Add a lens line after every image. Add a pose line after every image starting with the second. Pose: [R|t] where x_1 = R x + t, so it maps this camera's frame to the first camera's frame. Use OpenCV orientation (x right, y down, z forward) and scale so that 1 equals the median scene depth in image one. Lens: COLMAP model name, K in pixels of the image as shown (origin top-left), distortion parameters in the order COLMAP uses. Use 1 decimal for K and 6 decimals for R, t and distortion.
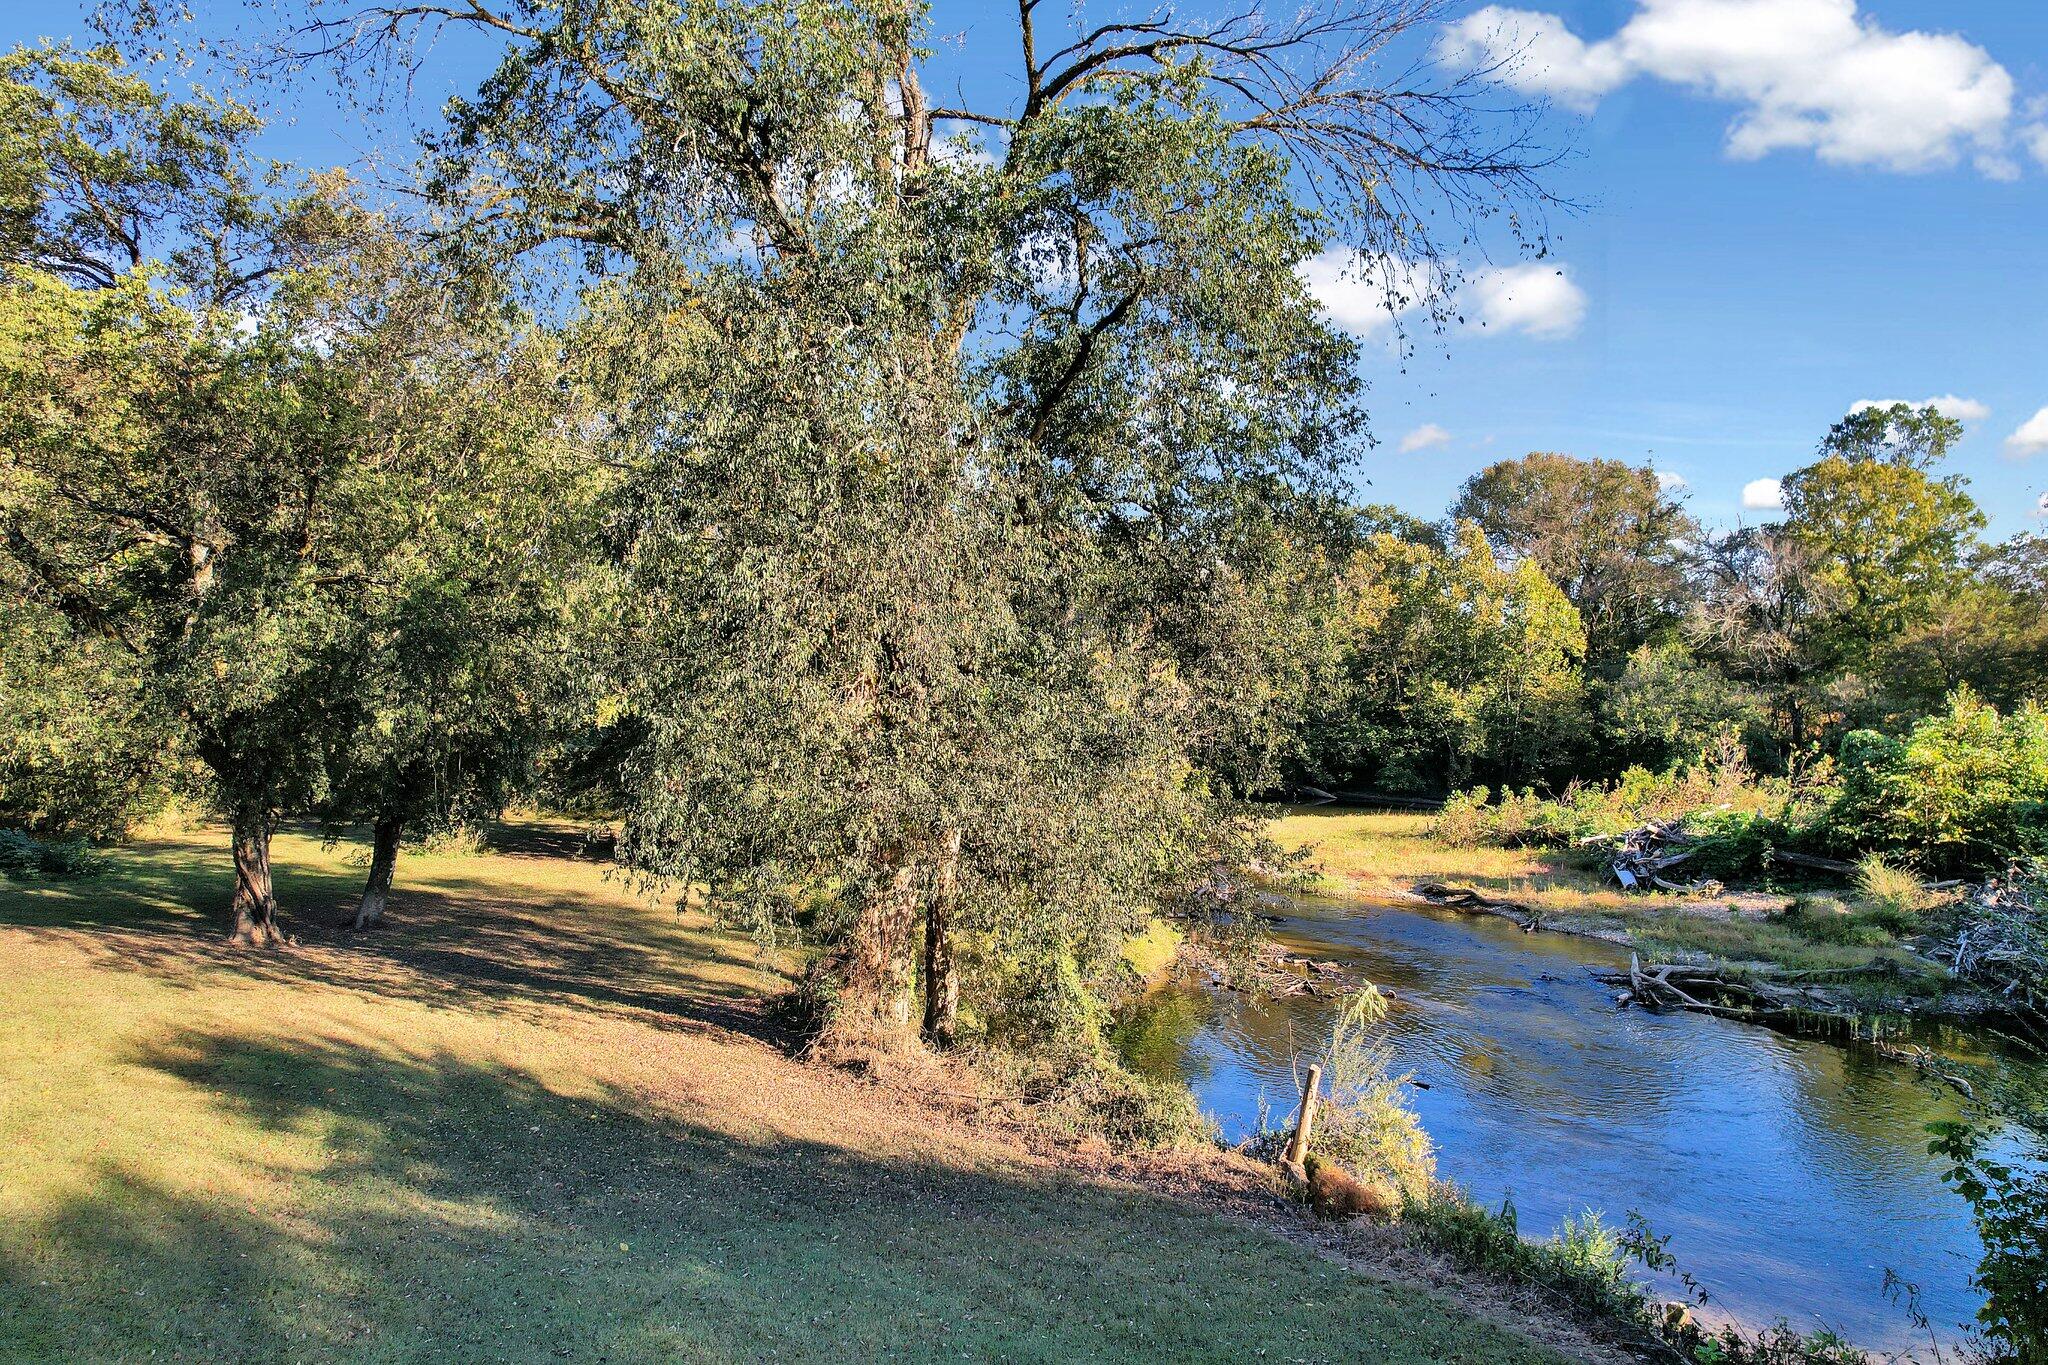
lens RADIAL K [[1303.1, 0, 1023.1], [0, 1303.1, 687.0], [0, 0, 1]] dist [-0.066982, 0.052476]
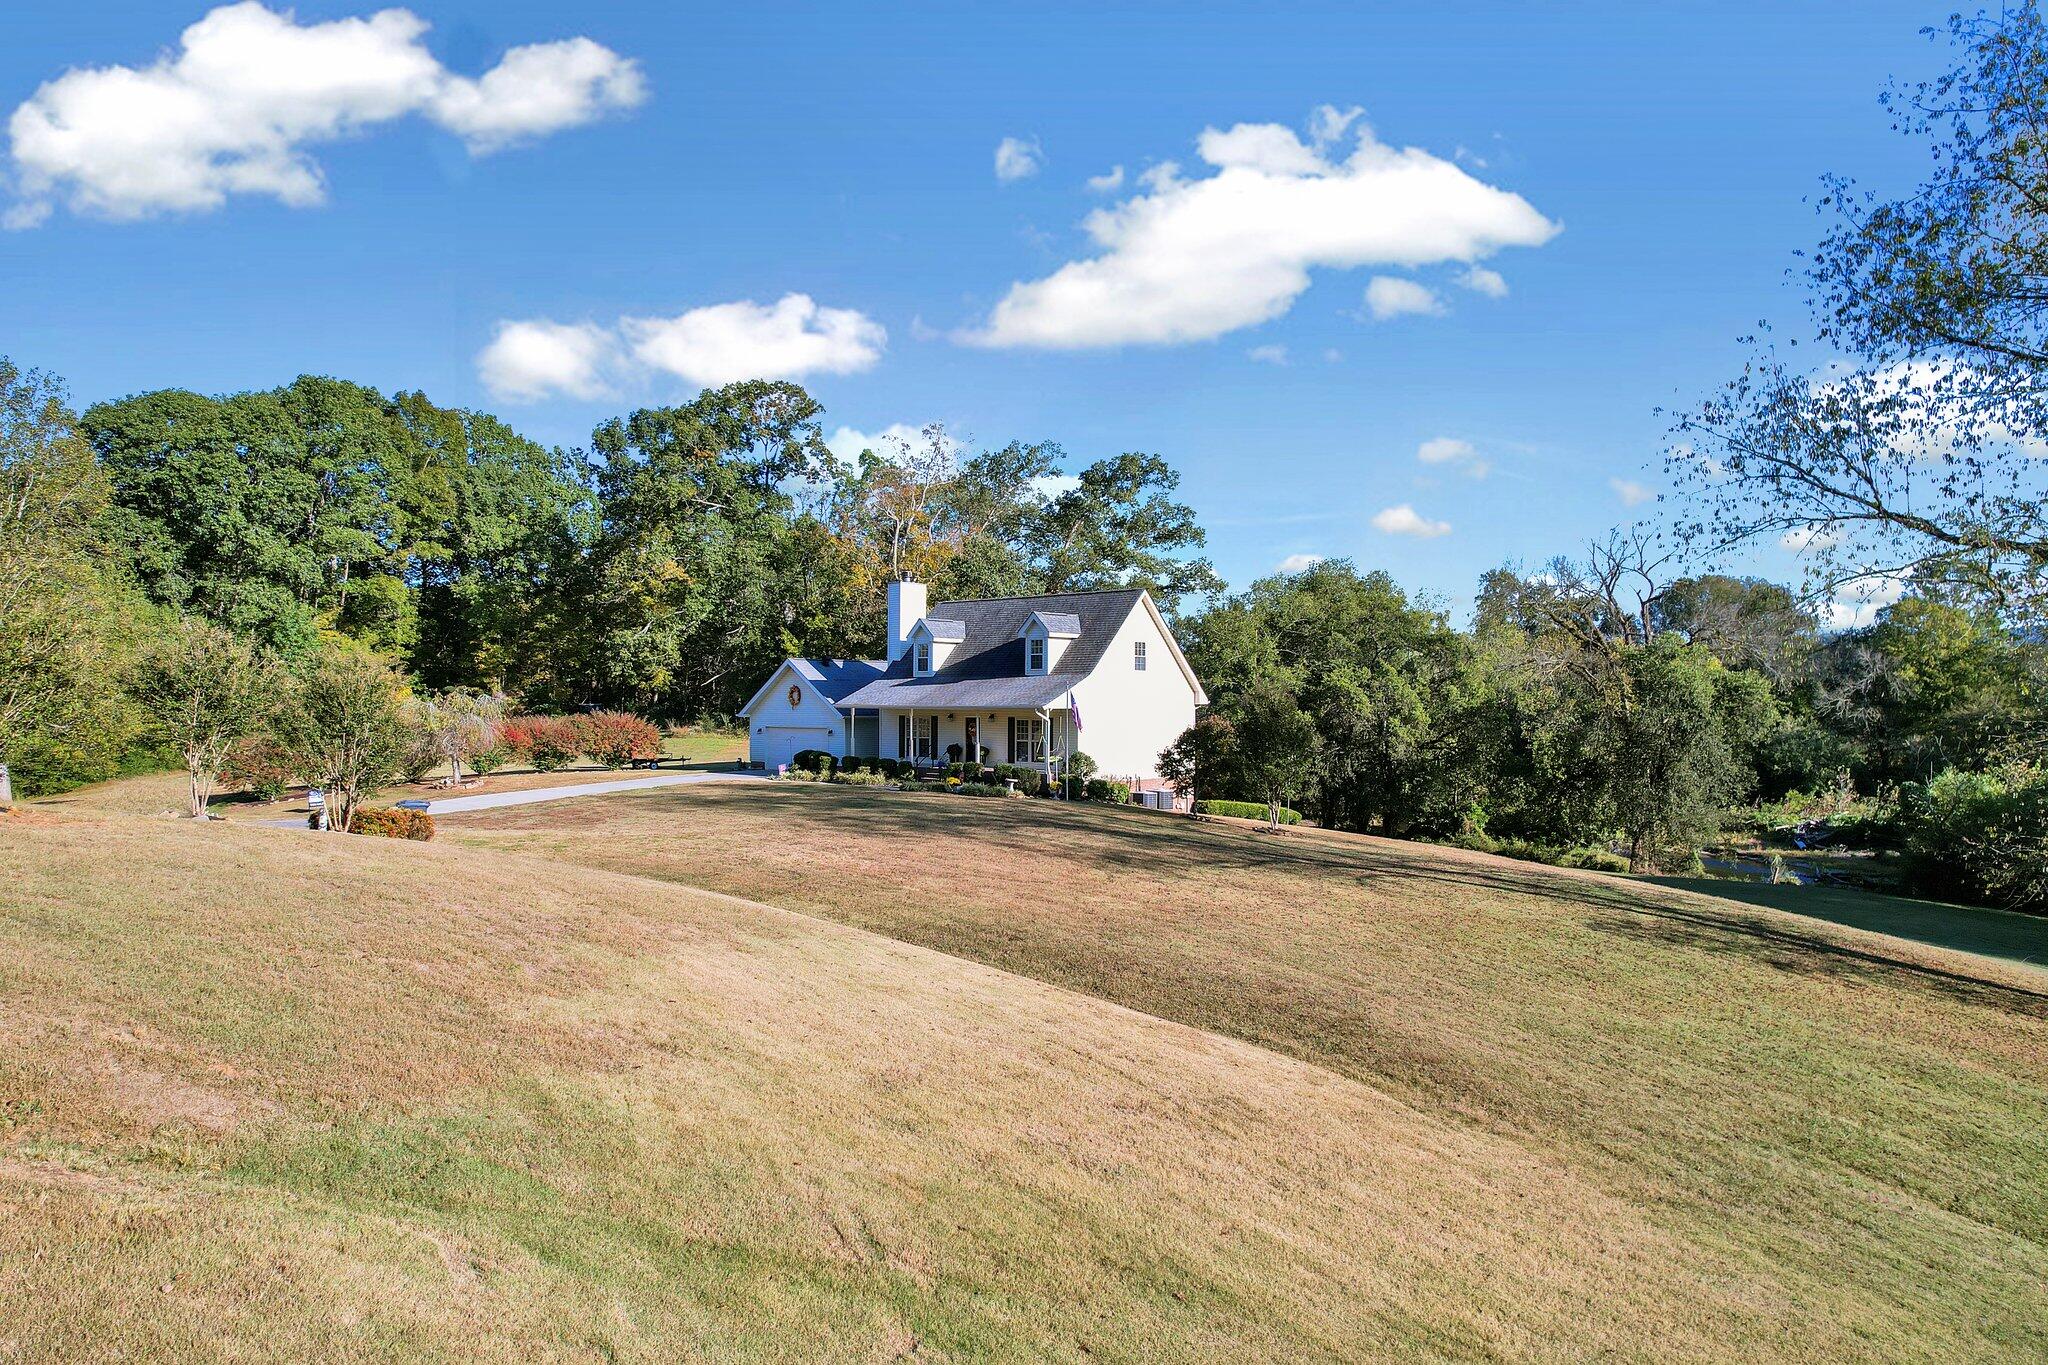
lens RADIAL K [[1303.1, 0, 1019.1], [0, 1303.1, 676.1], [0, 0, 1]] dist [-0.066982, 0.052476]
pose [[0.998315, 0.002871, -0.057957, -0.457563], [-0.003090, 0.999988, -0.003697, -0.079508], [0.057946, 0.003870, 0.998312, -0.783460]]
